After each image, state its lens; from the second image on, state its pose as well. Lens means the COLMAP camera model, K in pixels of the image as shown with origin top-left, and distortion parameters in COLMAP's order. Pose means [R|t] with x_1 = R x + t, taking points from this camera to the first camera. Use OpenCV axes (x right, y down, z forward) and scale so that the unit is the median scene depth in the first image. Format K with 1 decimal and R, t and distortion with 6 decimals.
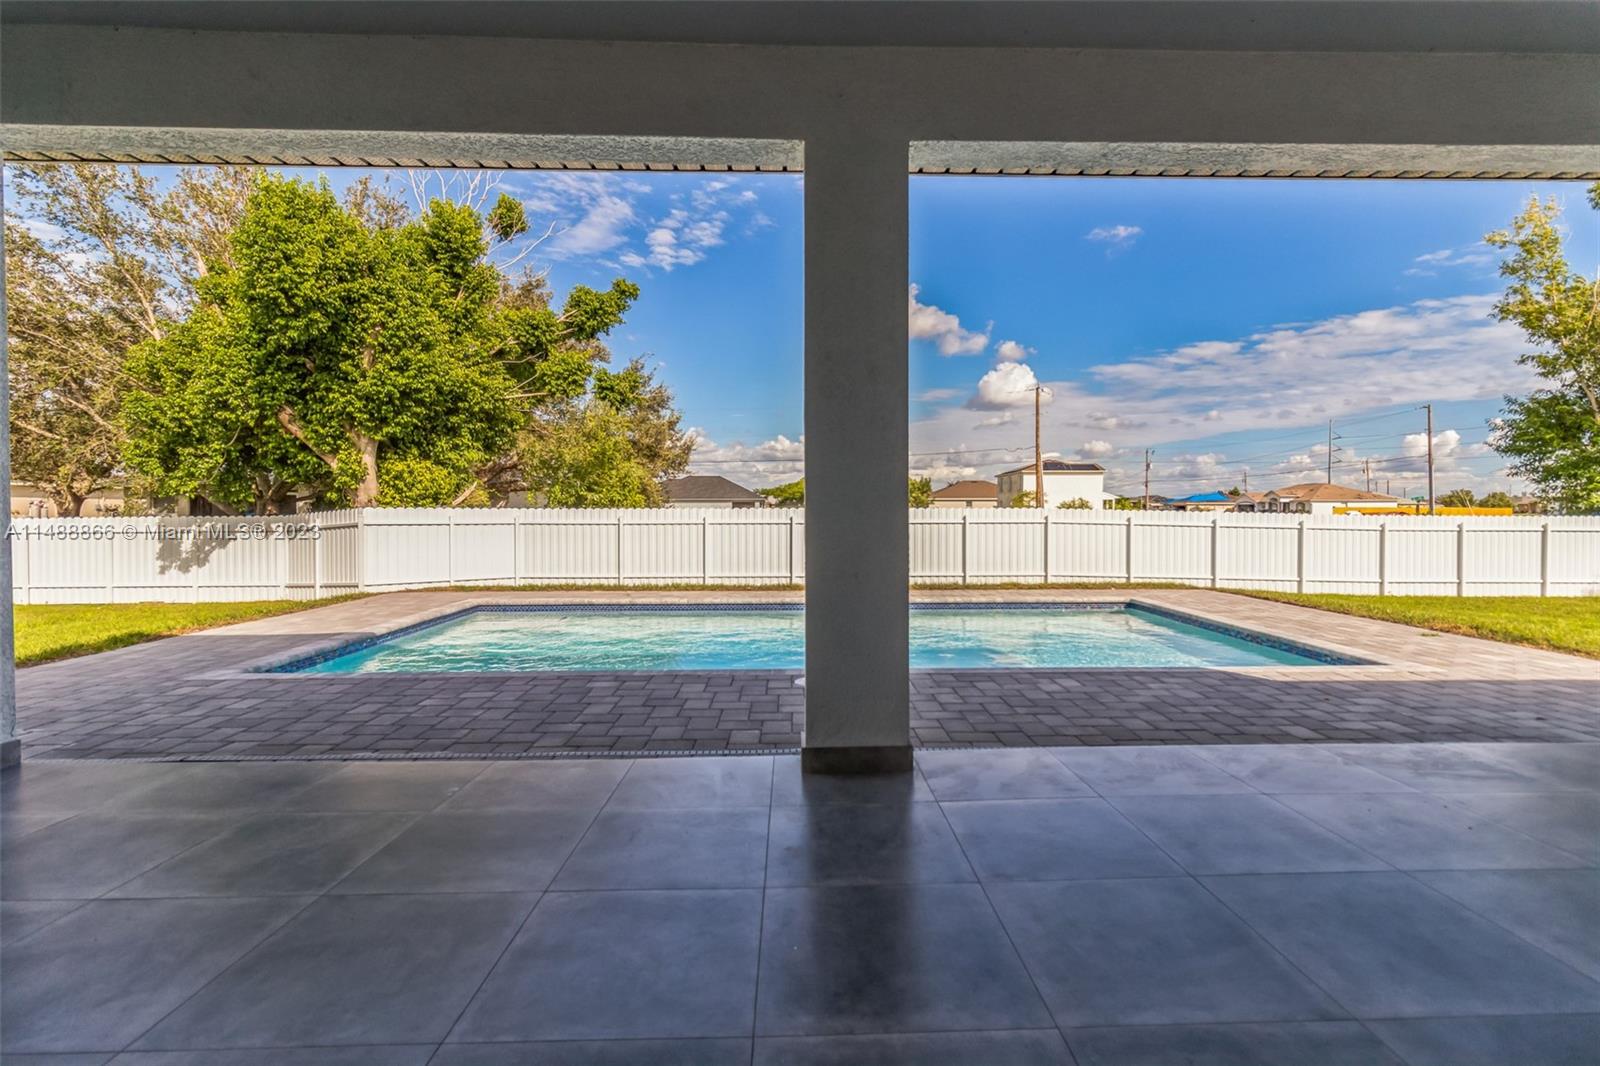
lens RADIAL K [[743.2, 0, 803.1], [0, 743.2, 524.9], [0, 0, 1]] dist [0.000669, -0.000221]
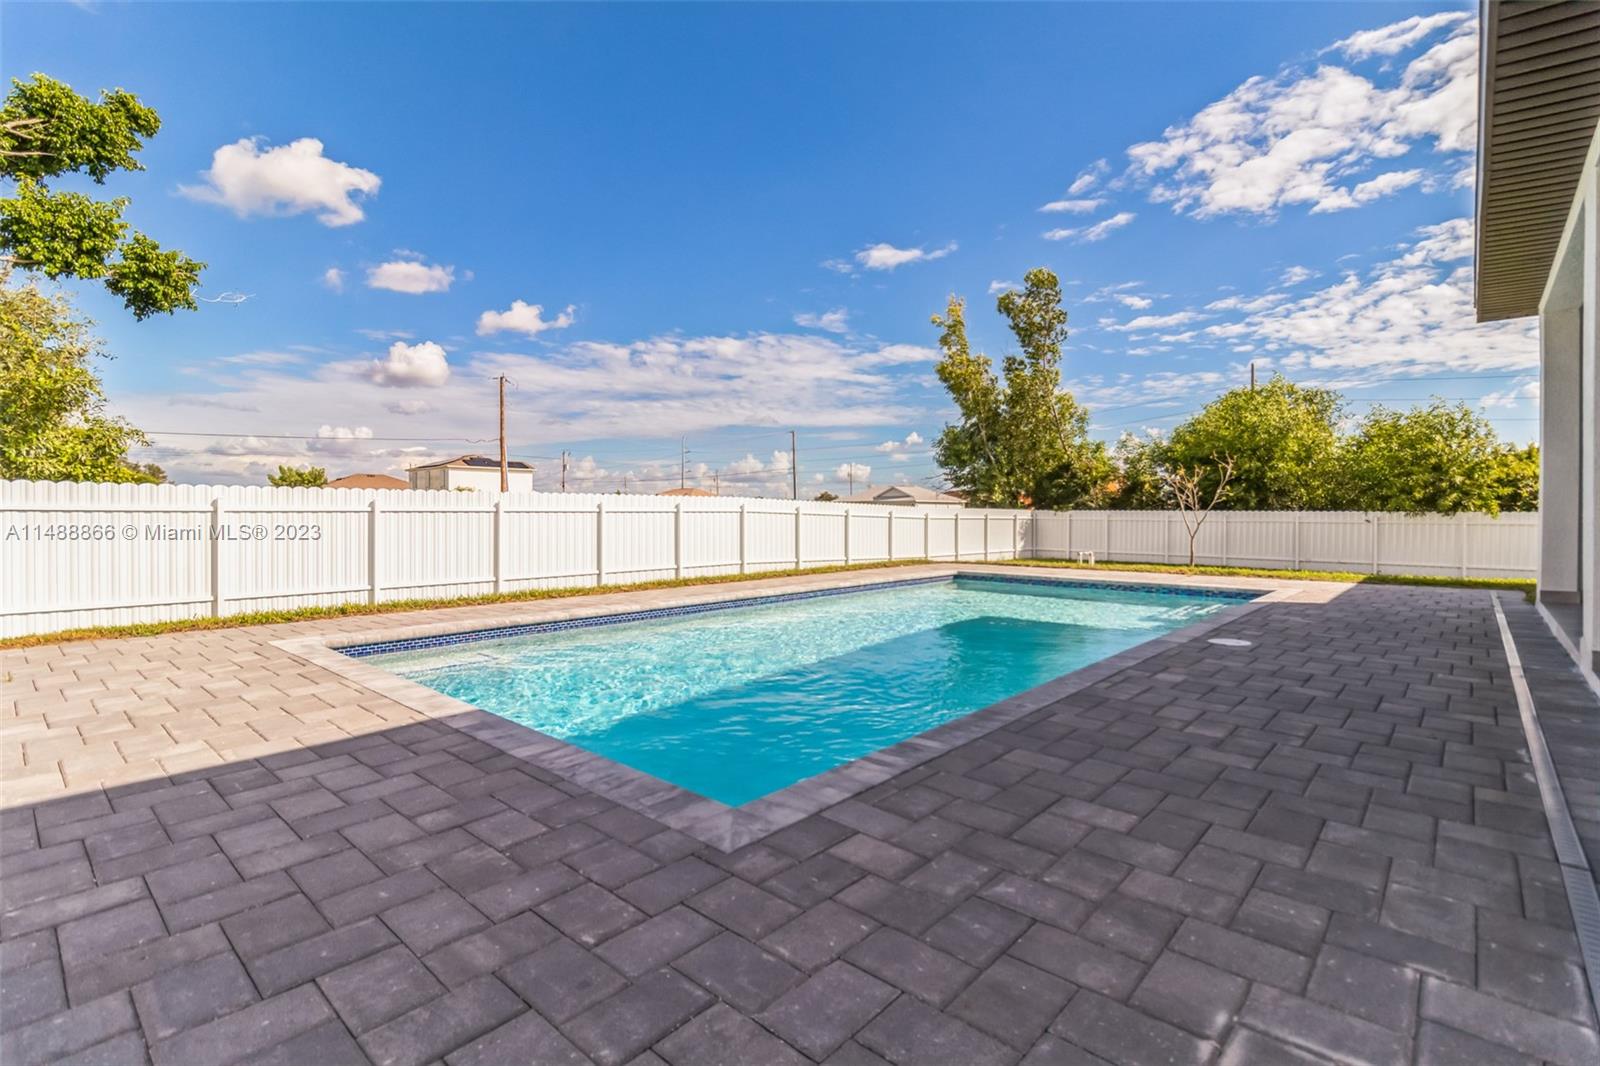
lens RADIAL K [[730.0, 0, 807.8], [0, 730.0, 517.2], [0, 0, 1]] dist [0.003936, 0.000277]
pose [[0.659592, -0.004172, 0.751612, -0.328797], [0.013739, 0.999884, -0.006507, 0.013644], [-0.751498, 0.014619, 0.659574, 0.224077]]
